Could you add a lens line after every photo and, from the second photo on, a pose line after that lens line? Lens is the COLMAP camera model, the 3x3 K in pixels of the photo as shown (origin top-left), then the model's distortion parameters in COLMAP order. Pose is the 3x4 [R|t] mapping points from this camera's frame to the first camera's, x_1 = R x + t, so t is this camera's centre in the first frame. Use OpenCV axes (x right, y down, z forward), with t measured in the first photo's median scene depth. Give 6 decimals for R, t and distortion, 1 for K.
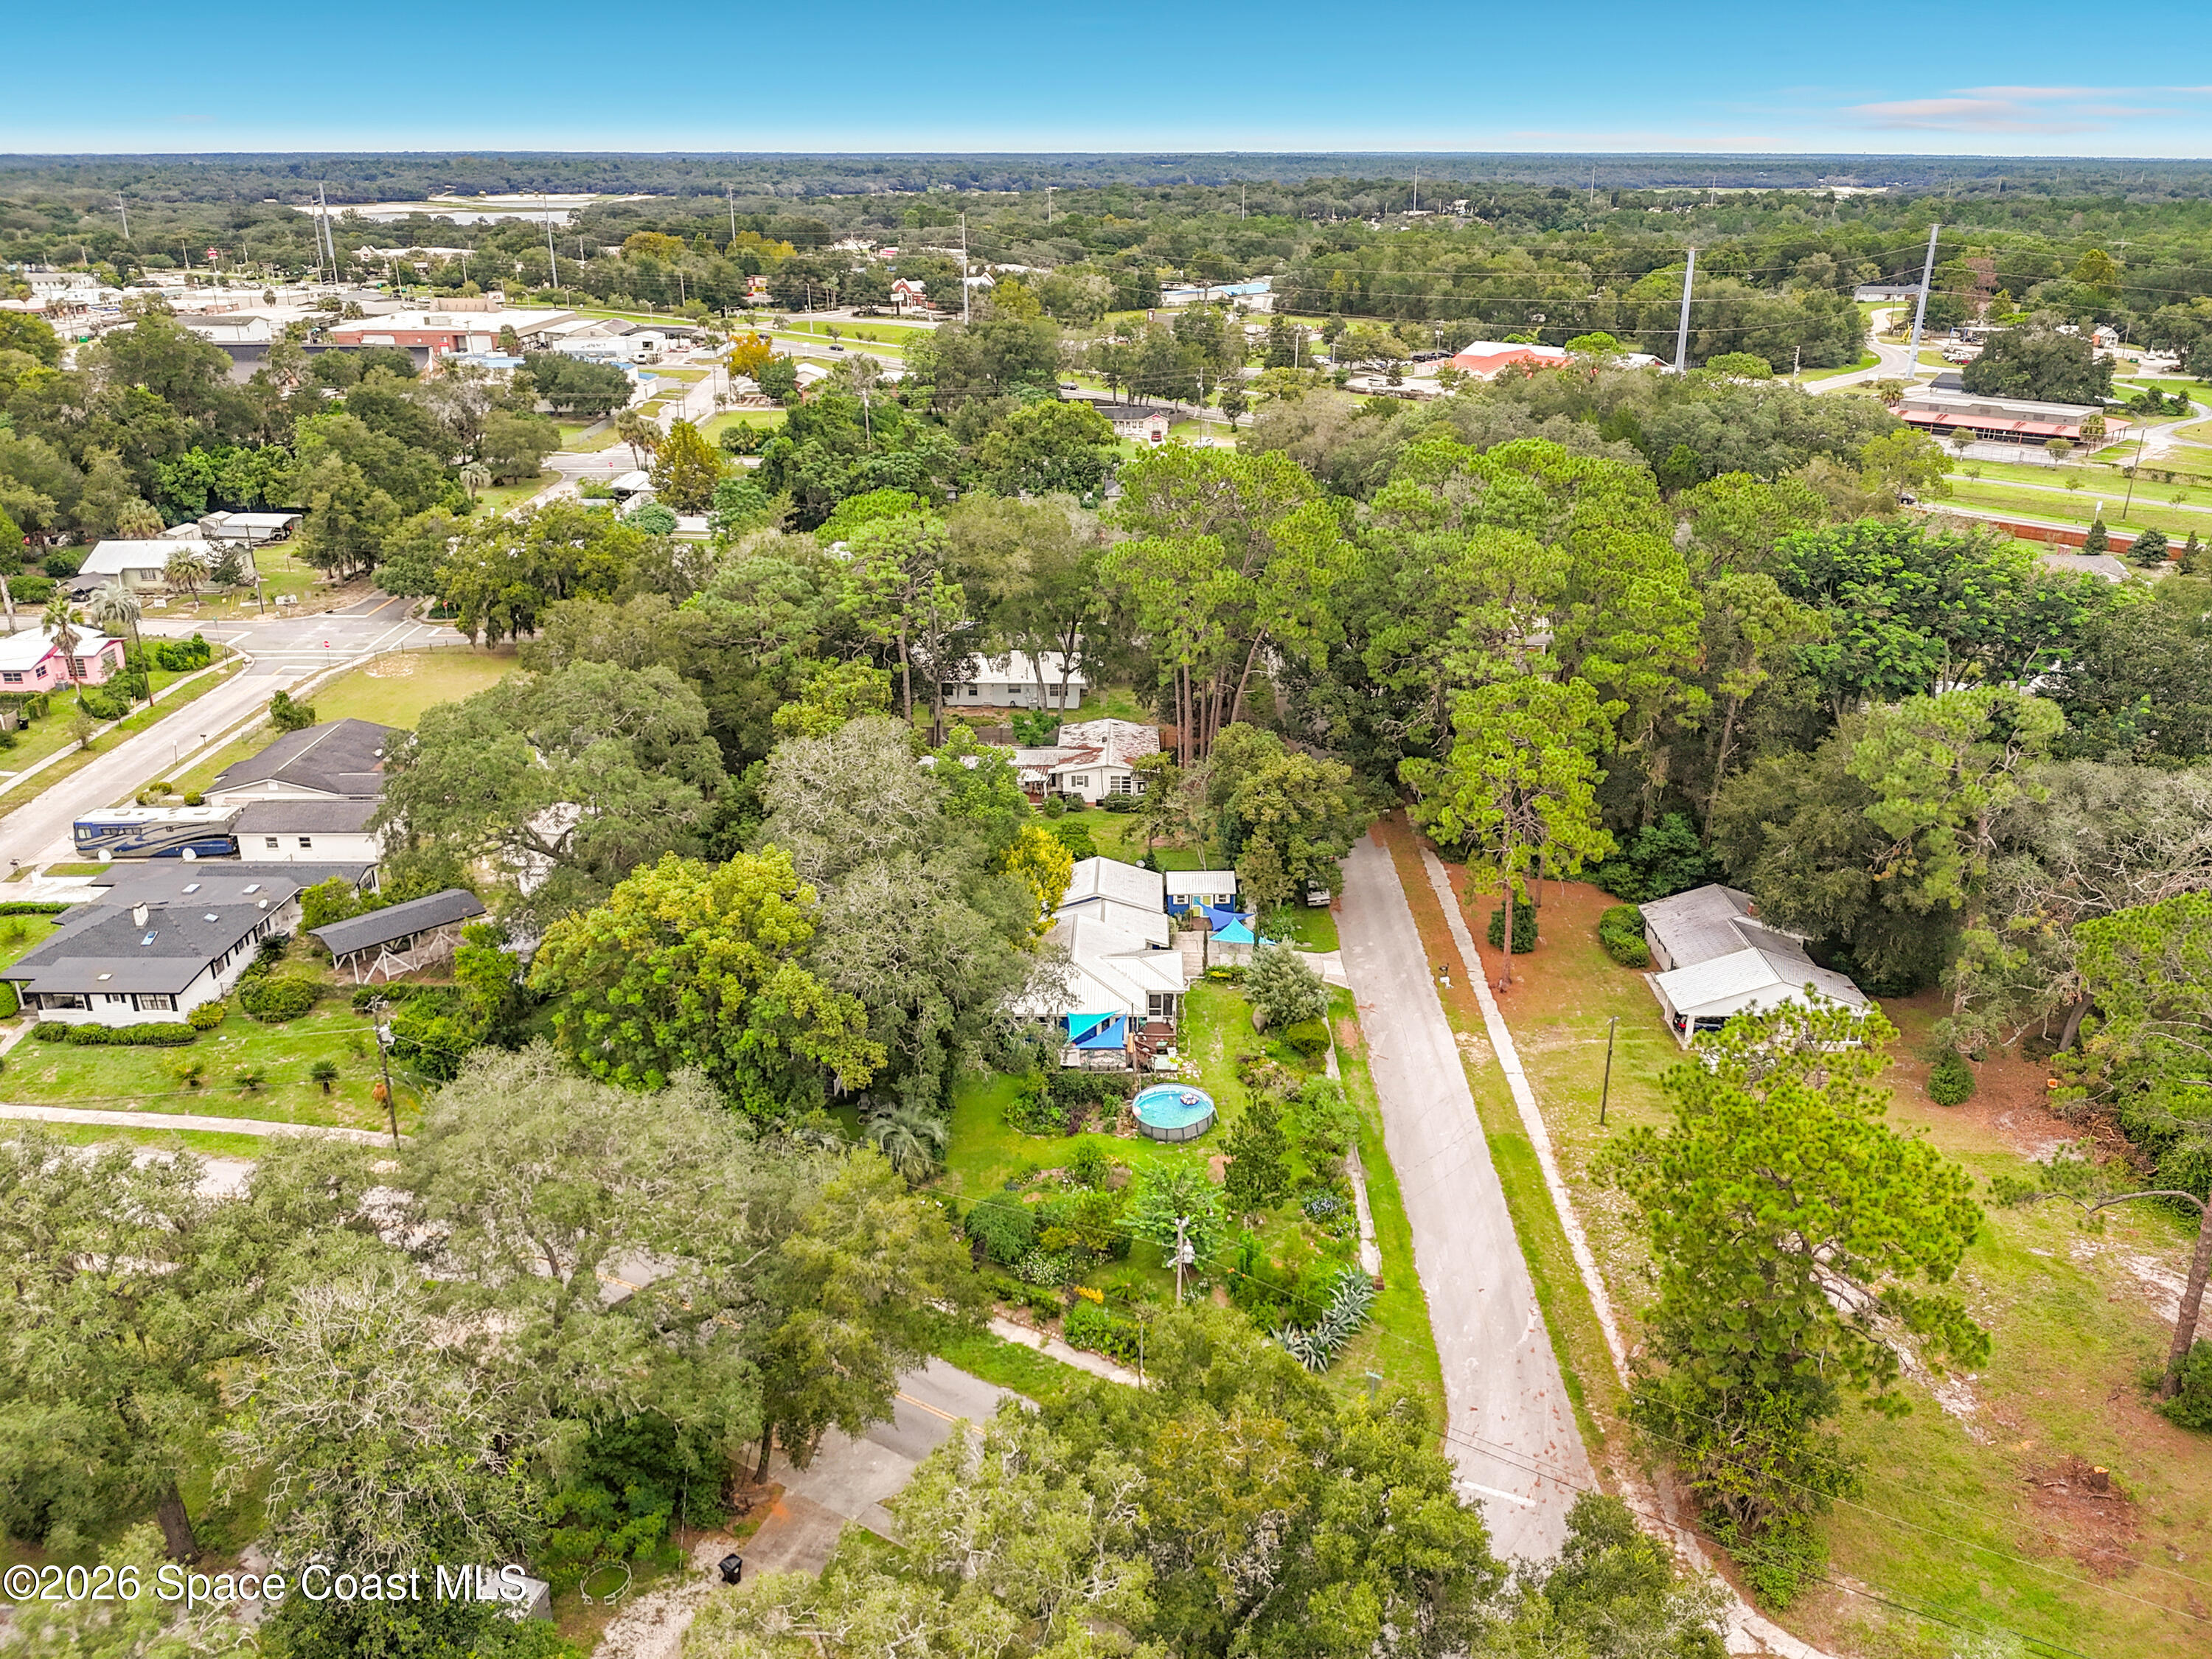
lens RADIAL K [[1745.2, 0, 1129.7], [0, 1745.2, 820.7], [0, 0, 1]] dist [0.035911, -0.056776]
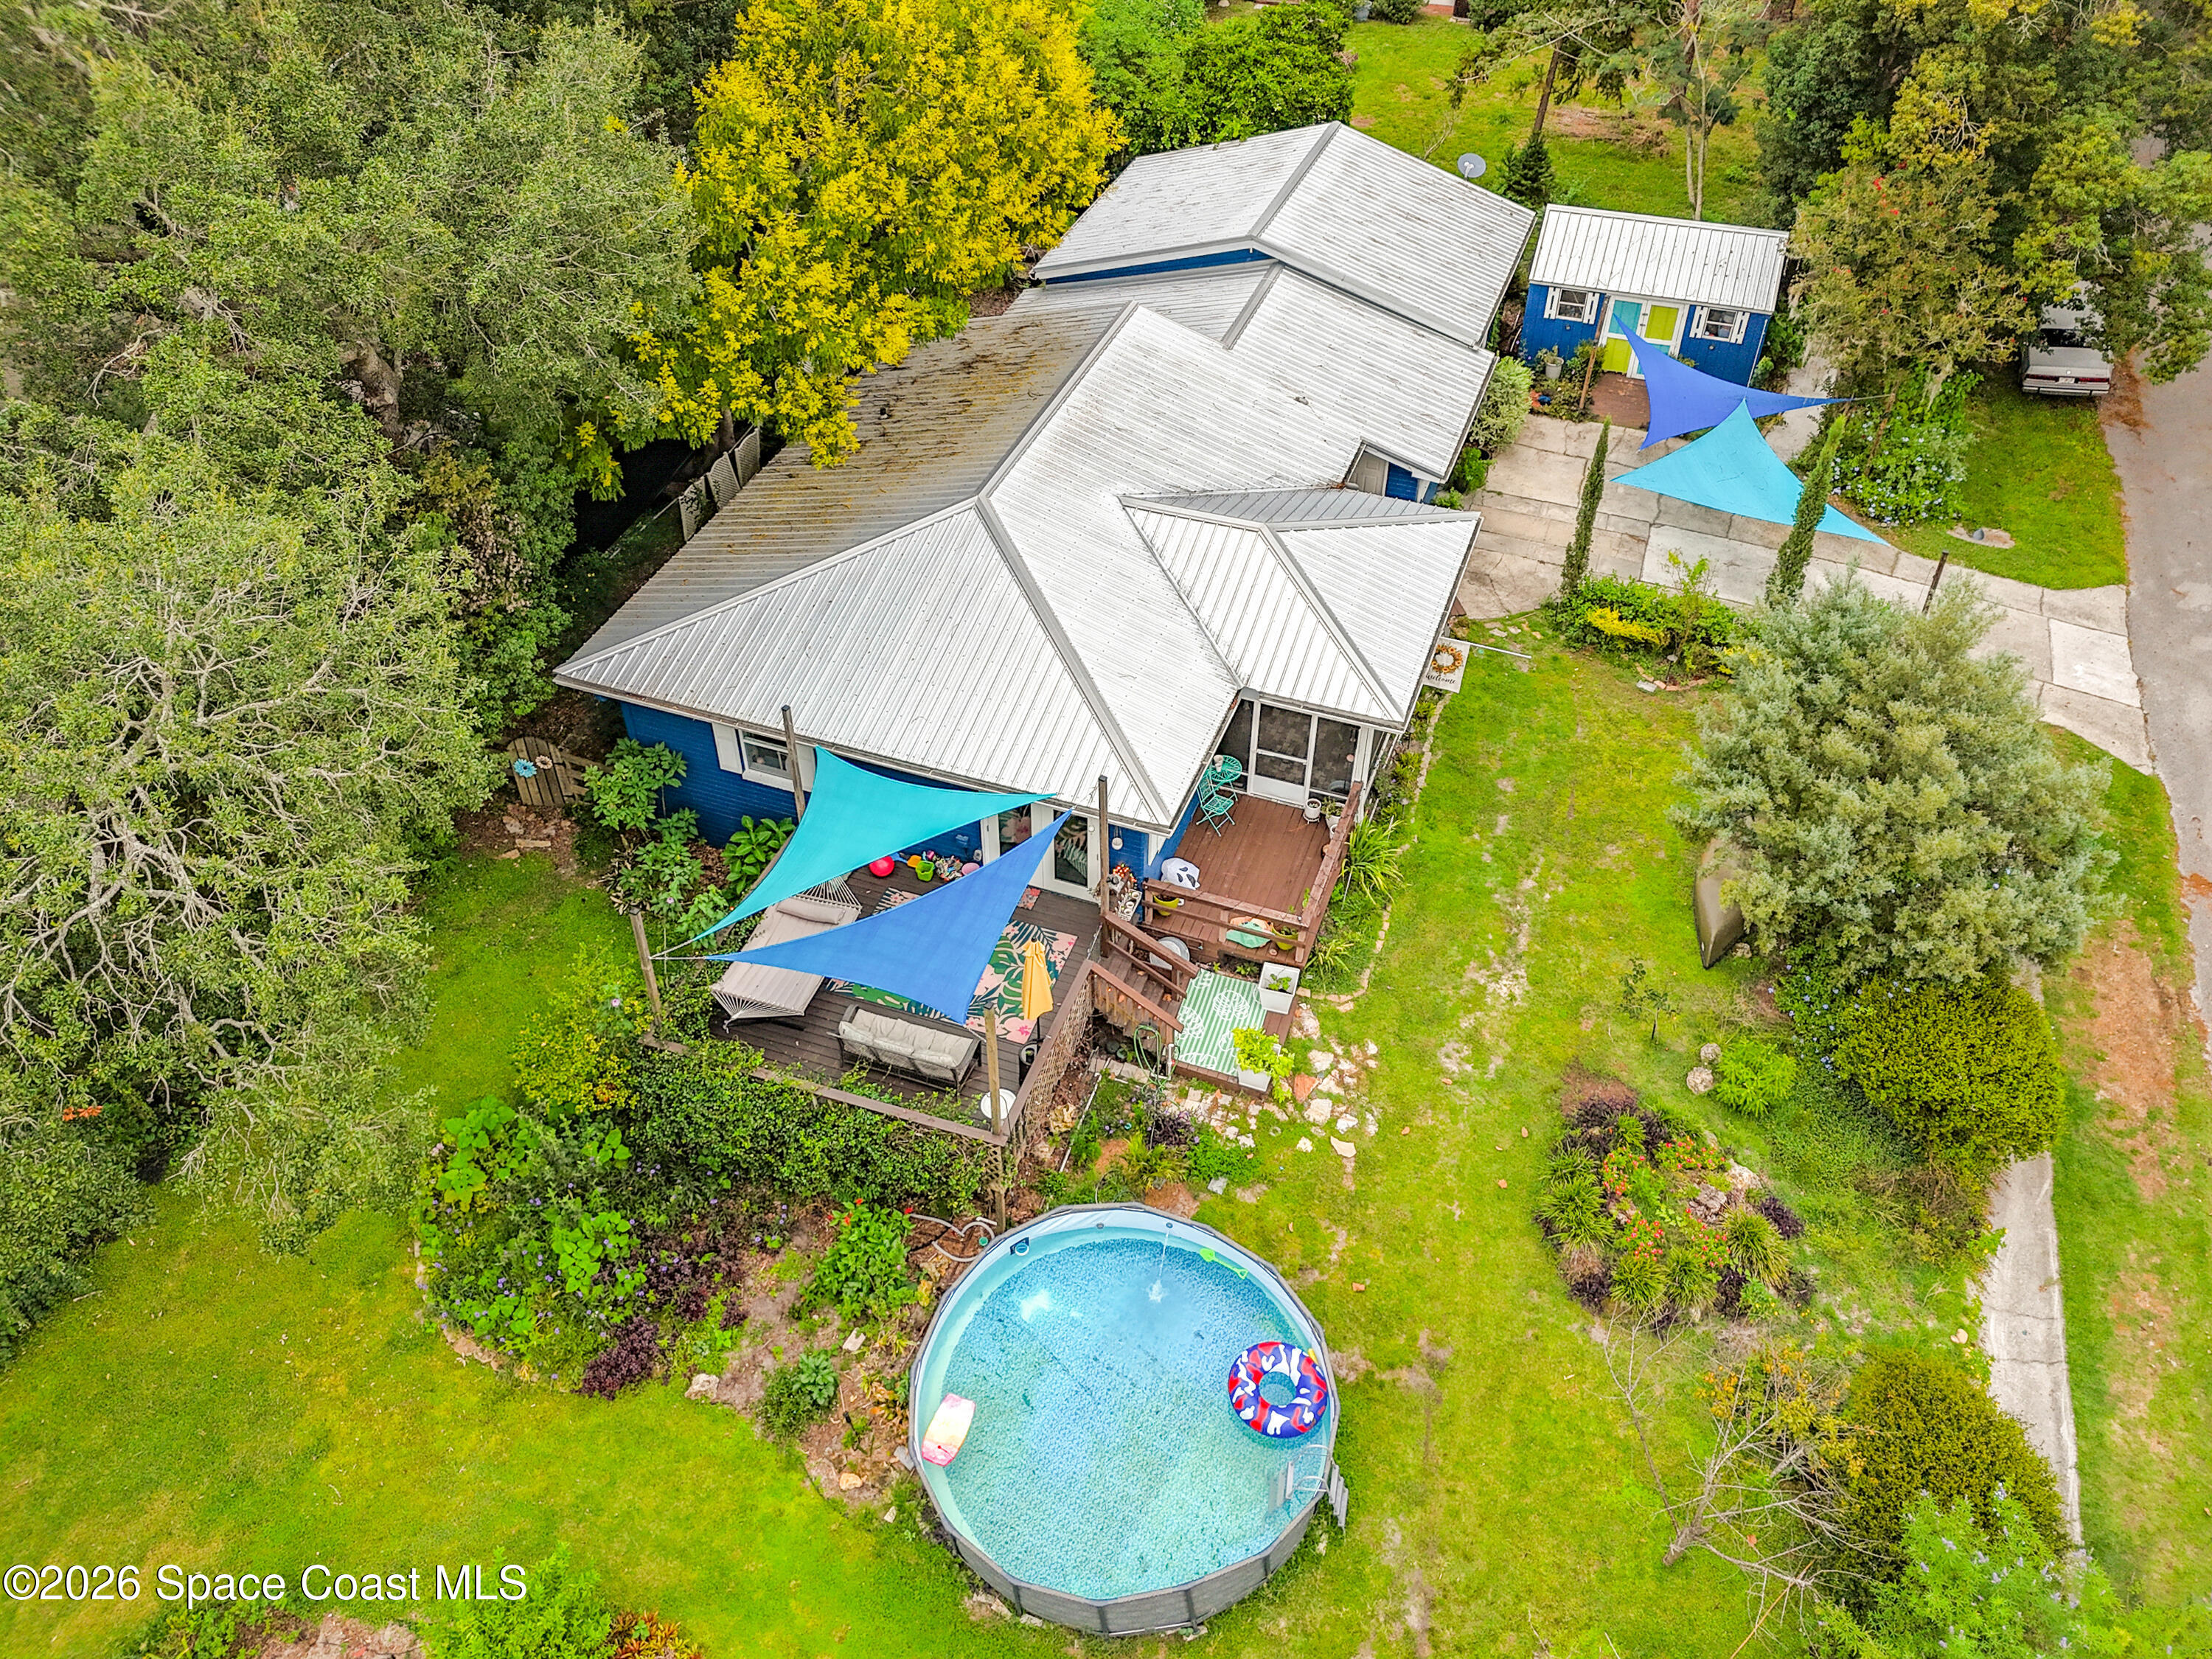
lens RADIAL K [[1676.2, 0, 1103.8], [0, 1676.2, 737.0], [0, 0, 1]] dist [0.067457, -0.067387]
pose [[0.940895, 0.221835, -0.255942, 0.034749], [-0.127914, 0.932434, 0.337941, 0.021068], [0.313616, -0.285229, 0.905698, 0.545881]]
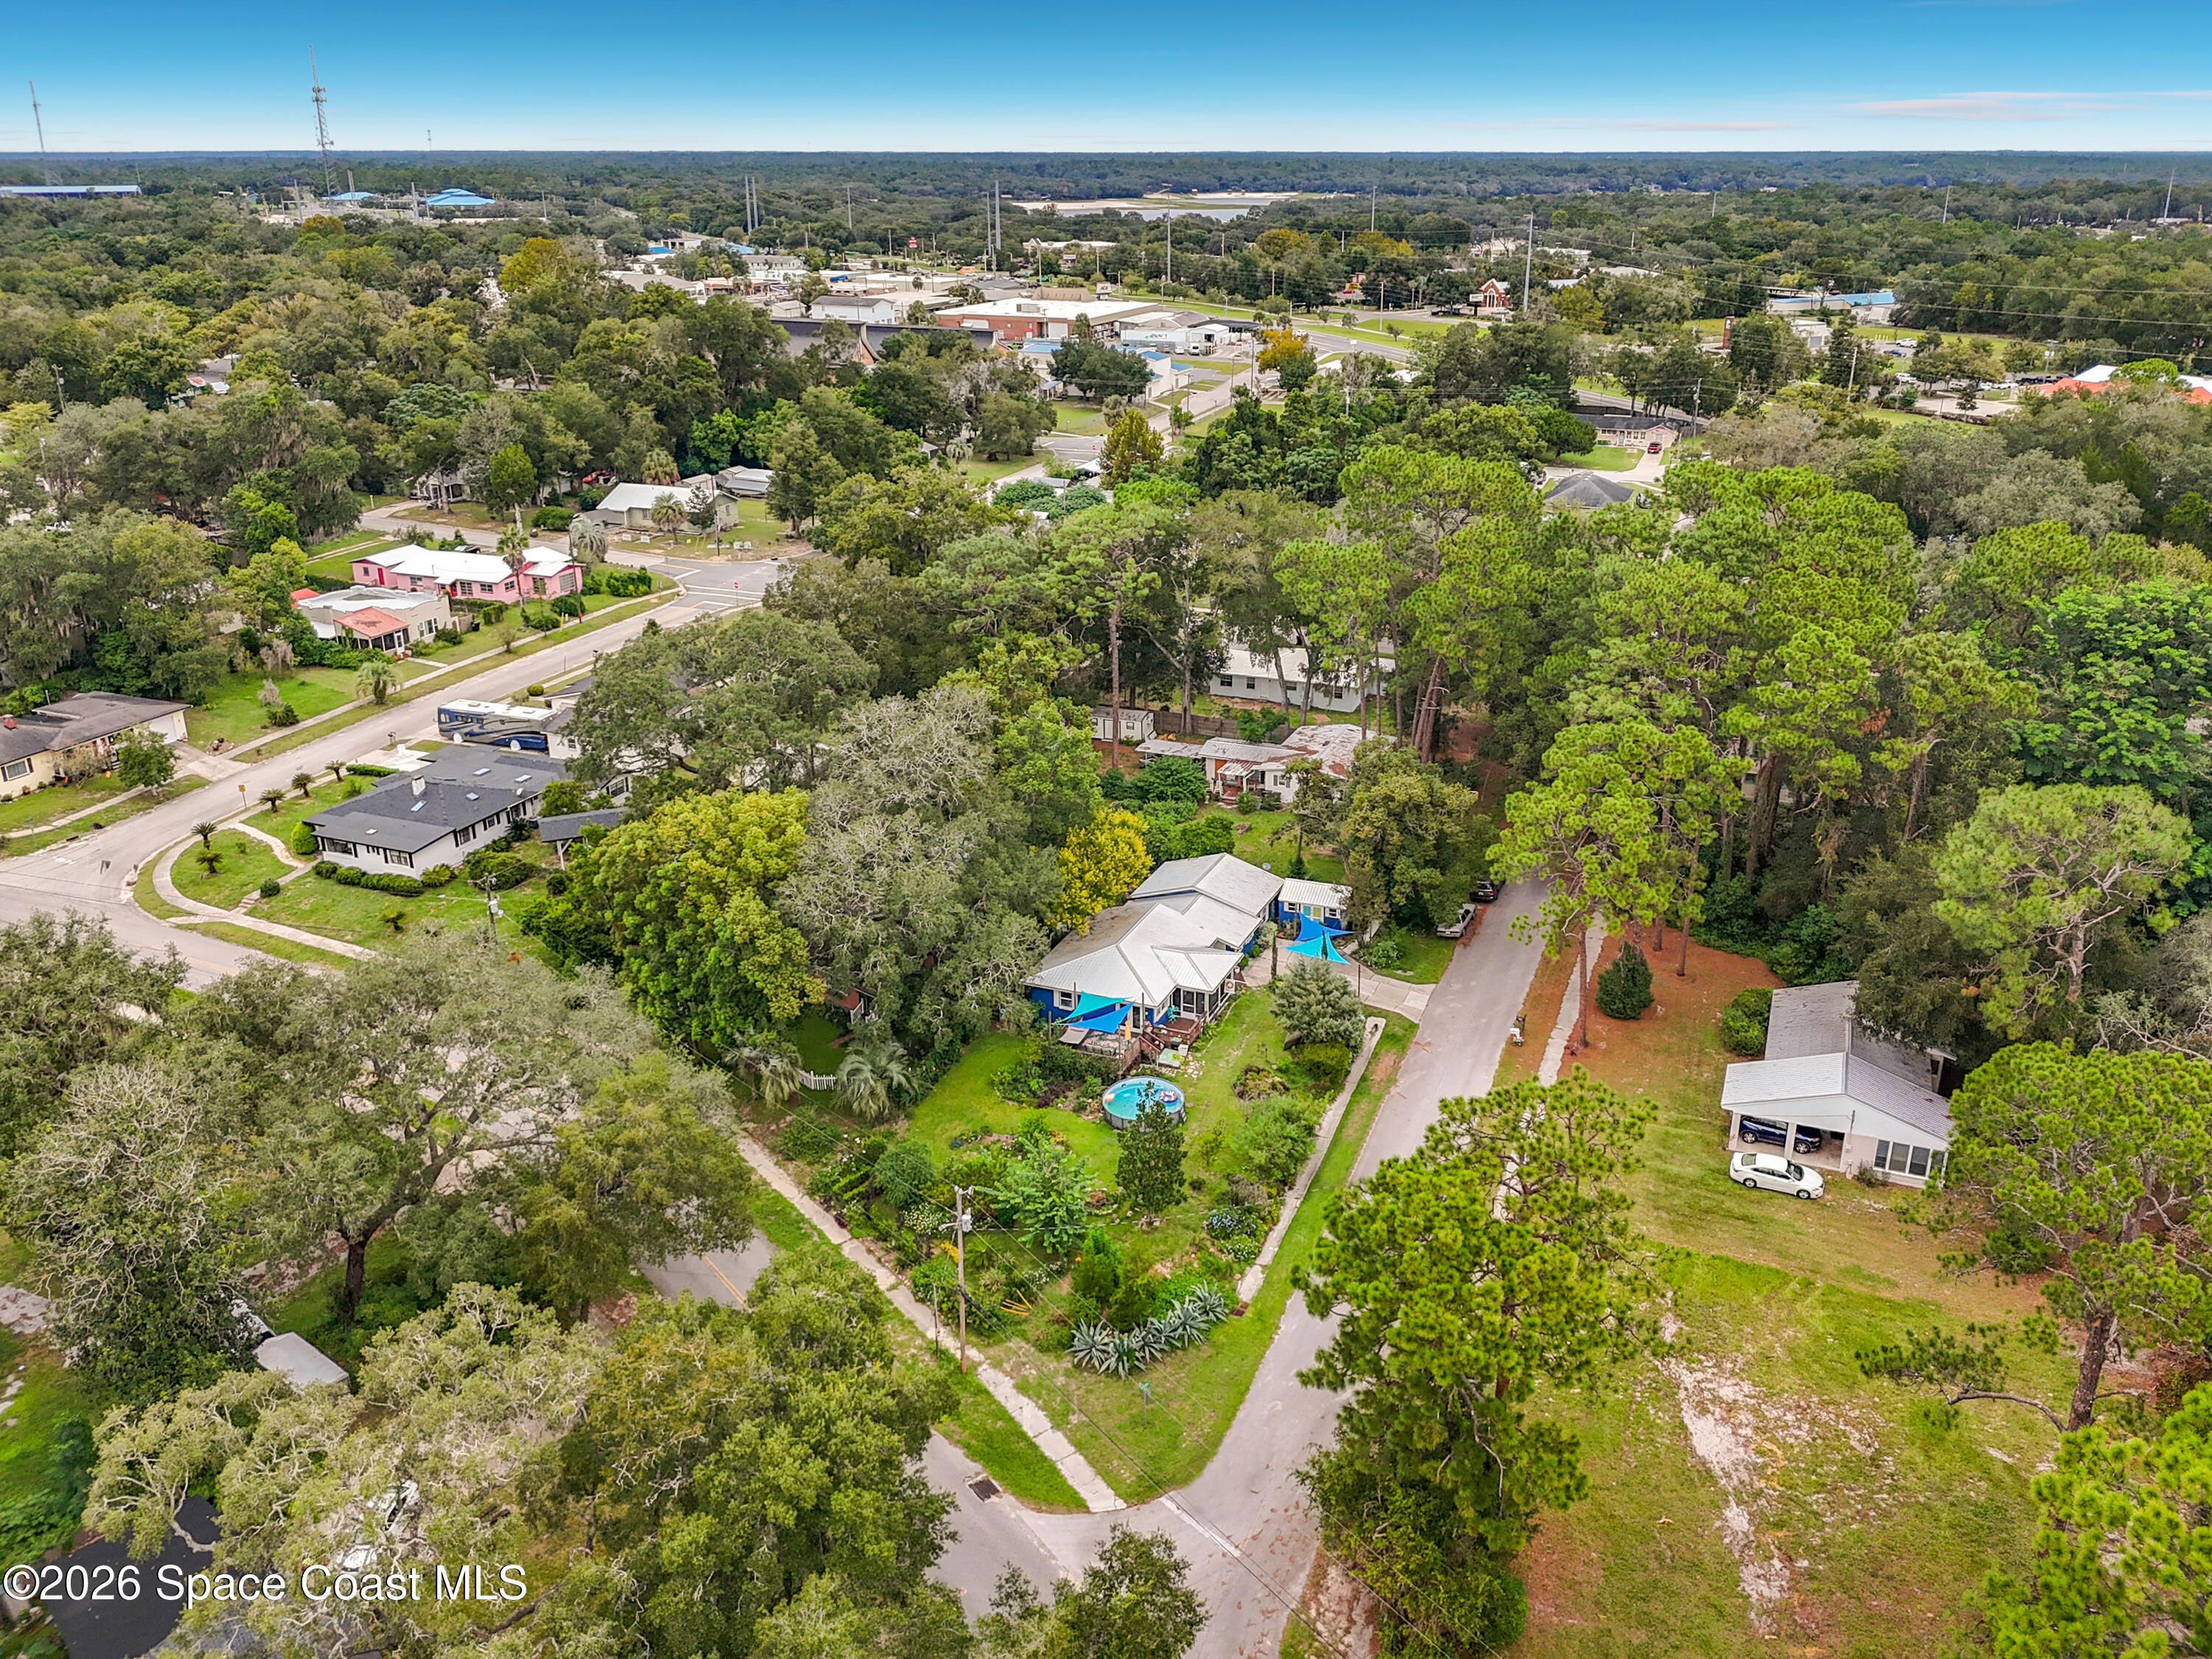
lens RADIAL K [[1751.5, 0, 1133.8], [0, 1751.5, 826.2], [0, 0, 1]] dist [0.044323, -0.081635]
pose [[0.926761, 0.133733, -0.351042, 0.225701], [-0.133166, 0.990756, 0.025878, -0.010896], [0.351257, 0.022764, 0.936002, 0.033615]]
